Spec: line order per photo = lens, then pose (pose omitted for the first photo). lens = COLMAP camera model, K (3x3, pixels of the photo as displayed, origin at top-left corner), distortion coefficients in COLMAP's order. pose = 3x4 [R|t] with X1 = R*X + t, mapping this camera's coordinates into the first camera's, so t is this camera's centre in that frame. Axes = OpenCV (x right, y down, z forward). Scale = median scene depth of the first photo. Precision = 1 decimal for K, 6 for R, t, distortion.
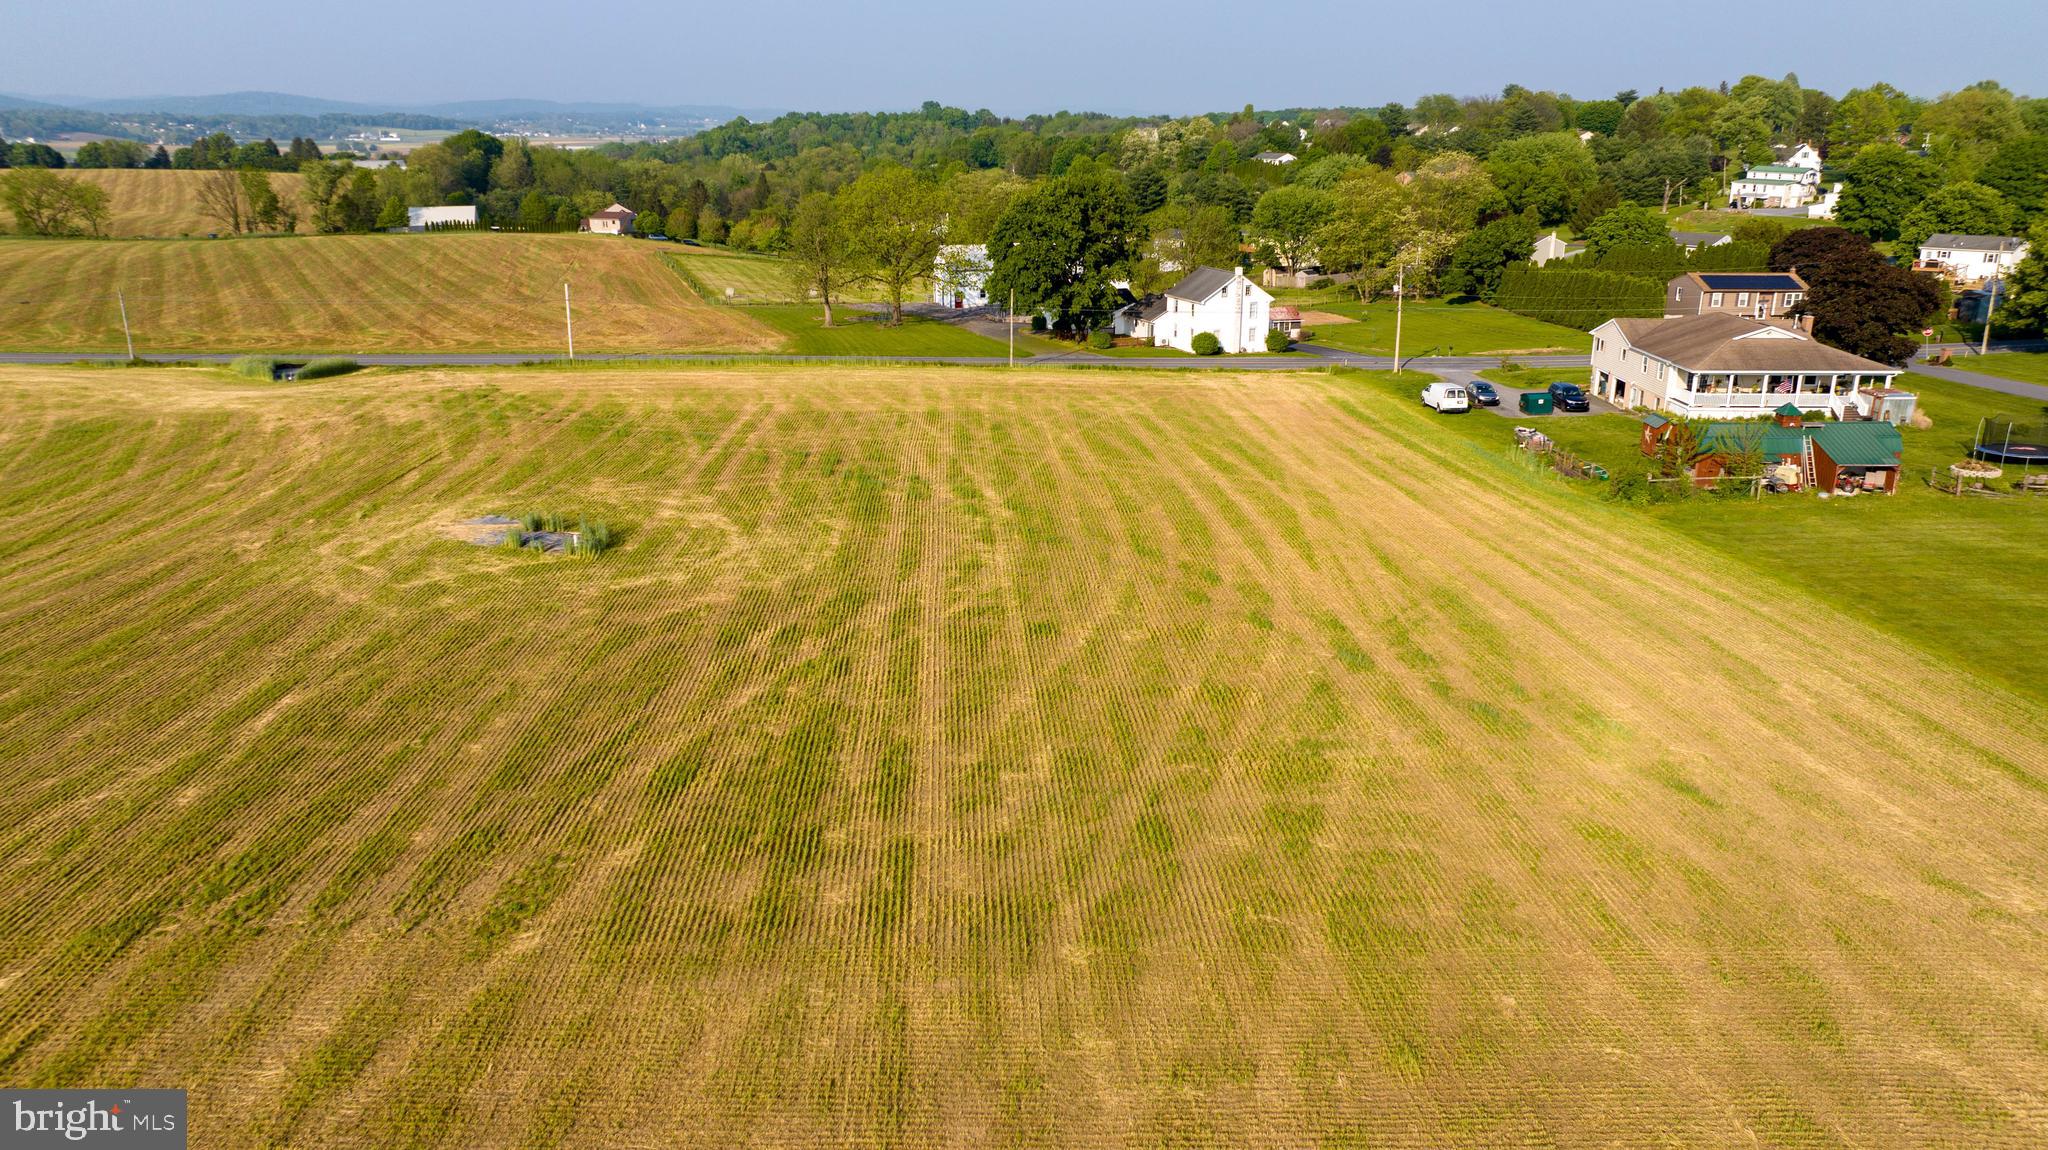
lens RADIAL K [[1438.3, 0, 1028.9], [0, 1438.3, 576.1], [0, 0, 1]] dist [-0.042107, 0.050541]
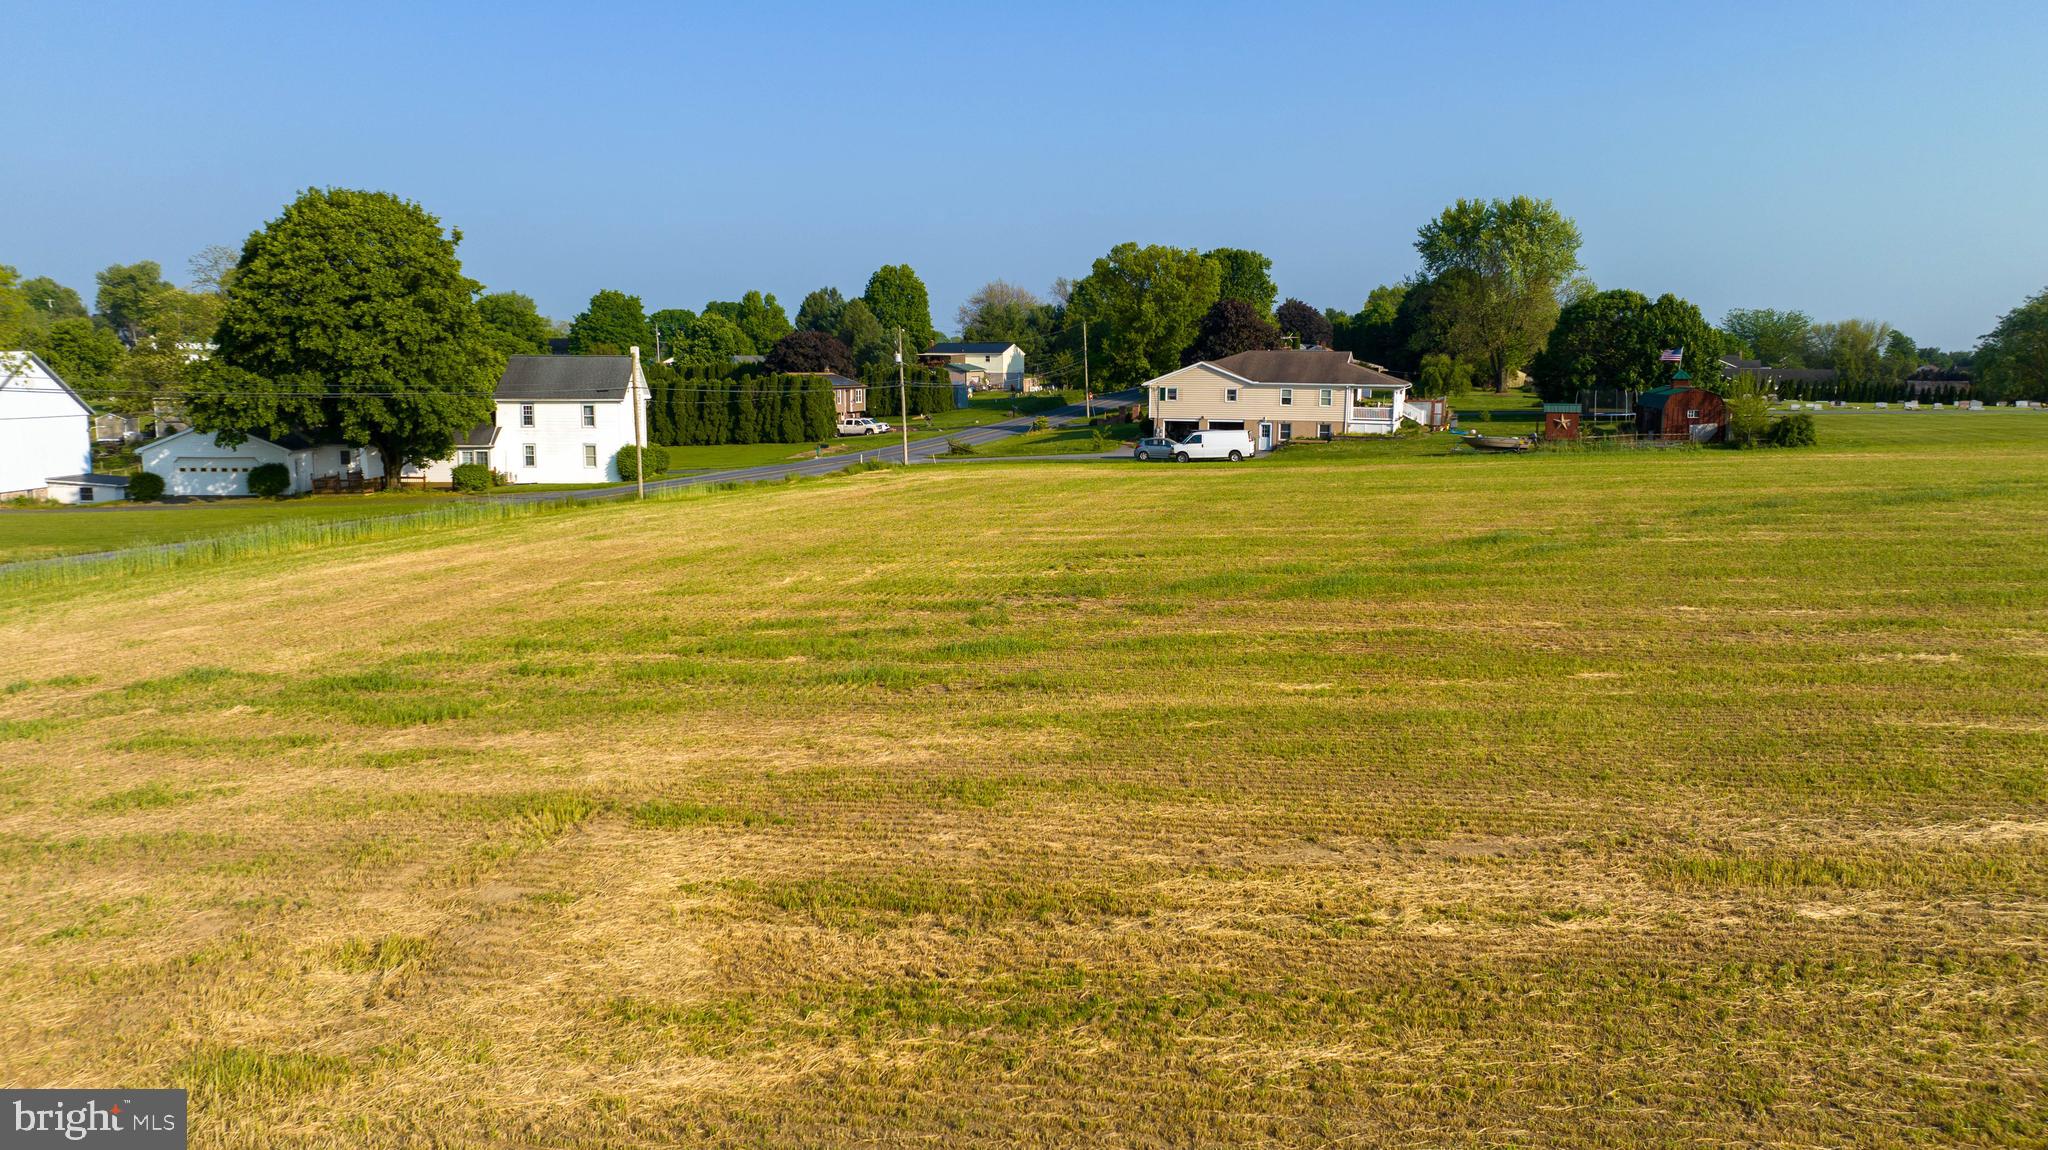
lens RADIAL K [[1438.3, 0, 1029.4], [0, 1438.3, 572.6], [0, 0, 1]] dist [-0.042107, 0.050541]
pose [[0.292159, -0.134496, 0.946865, -0.433866], [0.284590, 0.957438, 0.048186, -0.096471], [-0.913045, 0.255390, 0.318000, 0.651555]]
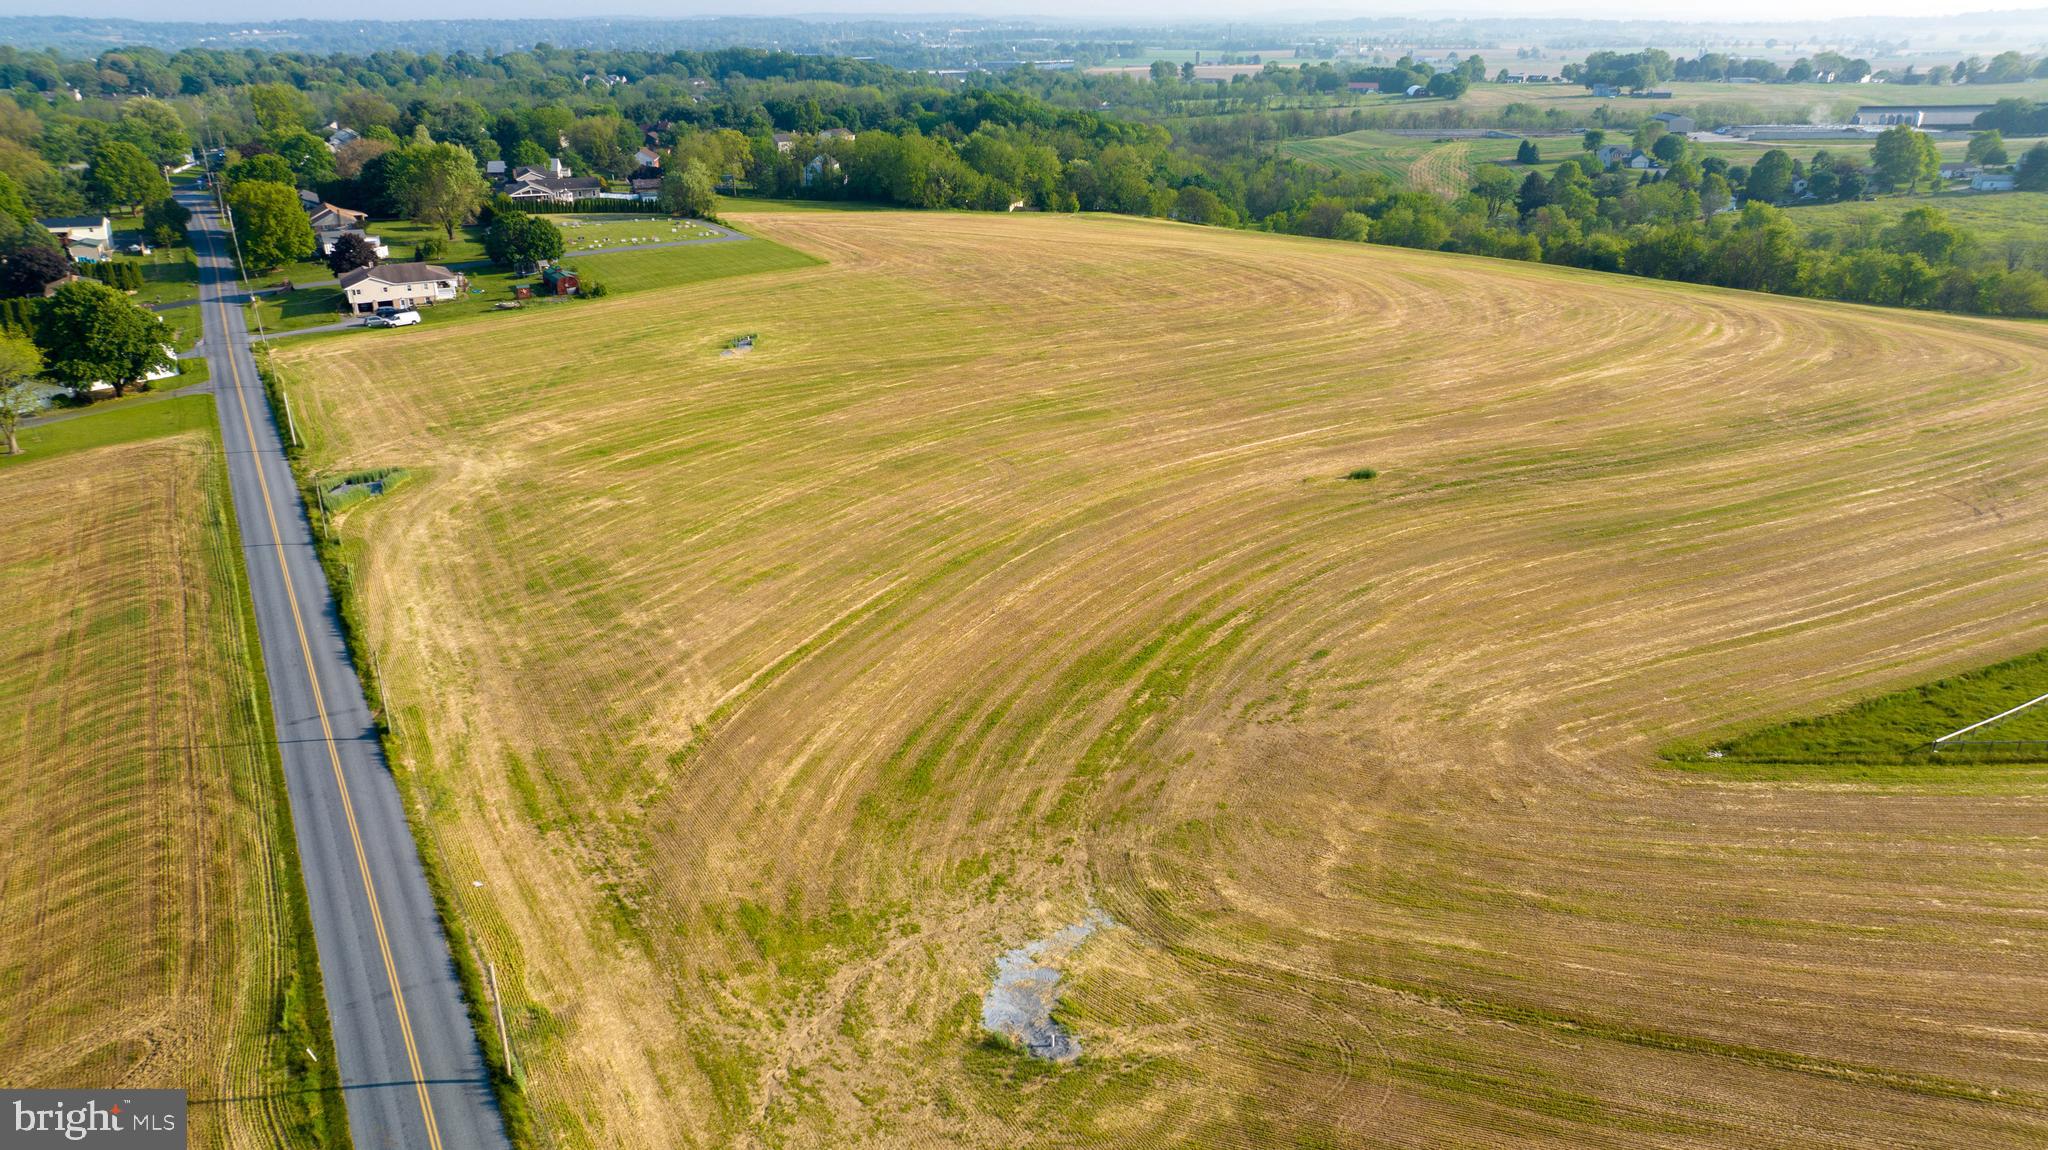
lens RADIAL K [[1438.3, 0, 1024.0], [0, 1438.3, 579.5], [0, 0, 1]] dist [-0.042107, 0.050541]
pose [[-0.476454, -0.326667, 0.816260, -1.667318], [0.270790, 0.828757, 0.489730, -0.482537], [-0.836459, 0.454369, -0.306406, 0.814308]]
